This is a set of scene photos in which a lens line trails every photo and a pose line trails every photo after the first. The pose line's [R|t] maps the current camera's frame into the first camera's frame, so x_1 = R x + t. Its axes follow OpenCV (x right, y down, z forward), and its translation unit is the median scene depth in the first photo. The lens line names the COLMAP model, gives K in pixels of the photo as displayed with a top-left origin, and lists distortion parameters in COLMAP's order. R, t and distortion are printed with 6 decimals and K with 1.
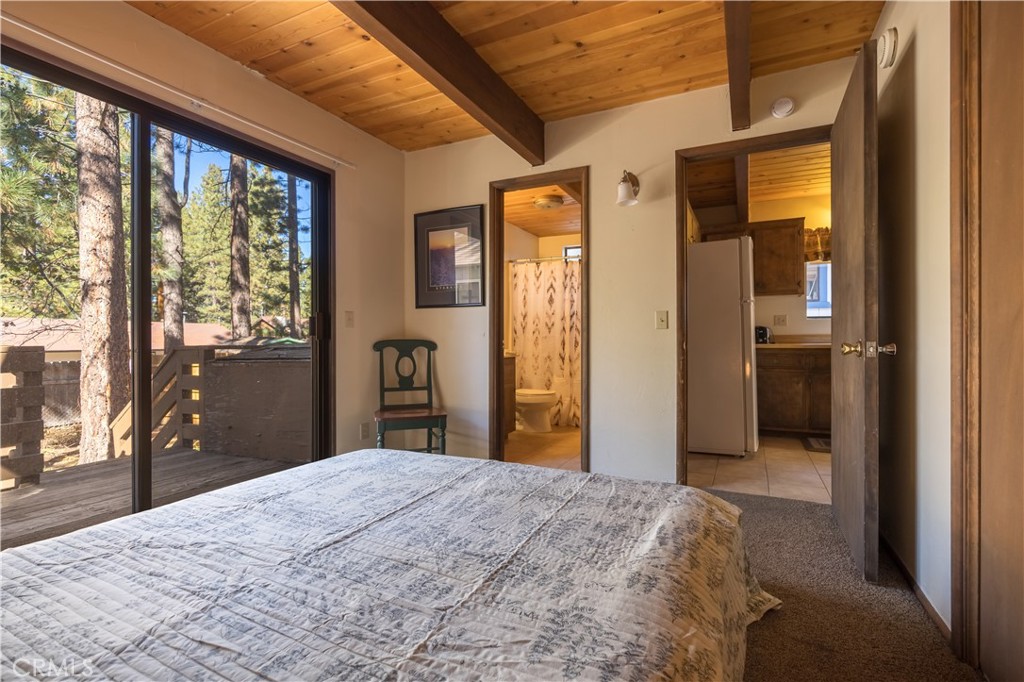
lens RADIAL K [[443.0, 0, 593.9], [0, 443.0, 338.0], [0, 0, 1]] dist [-0.000559, 0.000237]
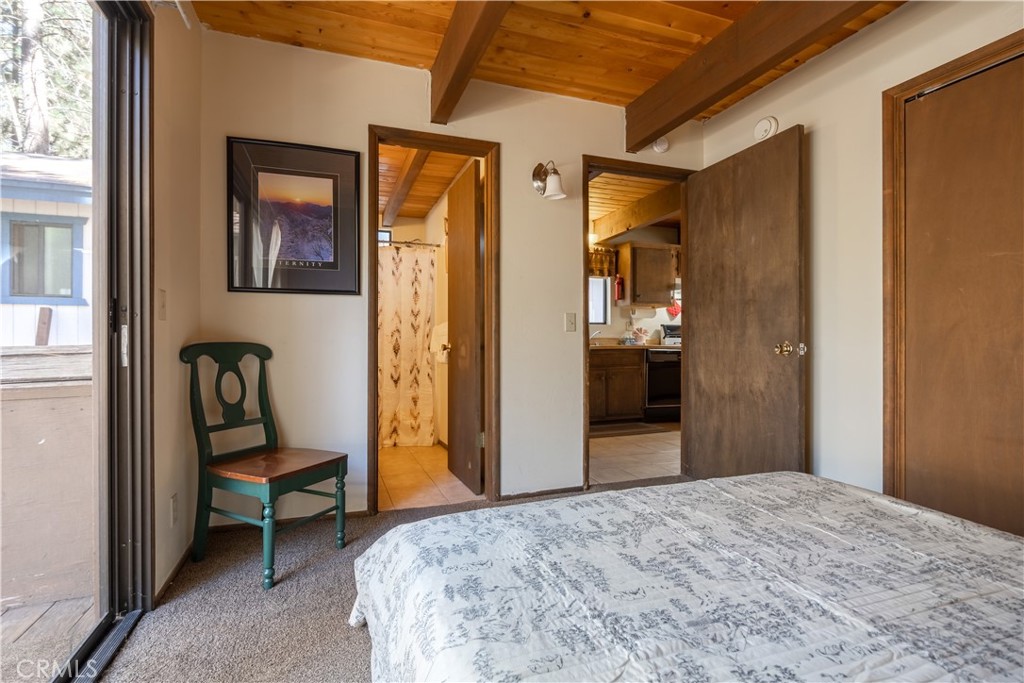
lens RADIAL K [[447.5, 0, 512.0], [0, 447.5, 341.5], [0, 0, 1]] dist [-0.001334, -0.000154]
pose [[0.756051, -0.002693, 0.654508, -0.226079], [-0.002344, 0.999974, 0.006822, -0.001337], [-0.654509, -0.006692, 0.756025, 0.123591]]
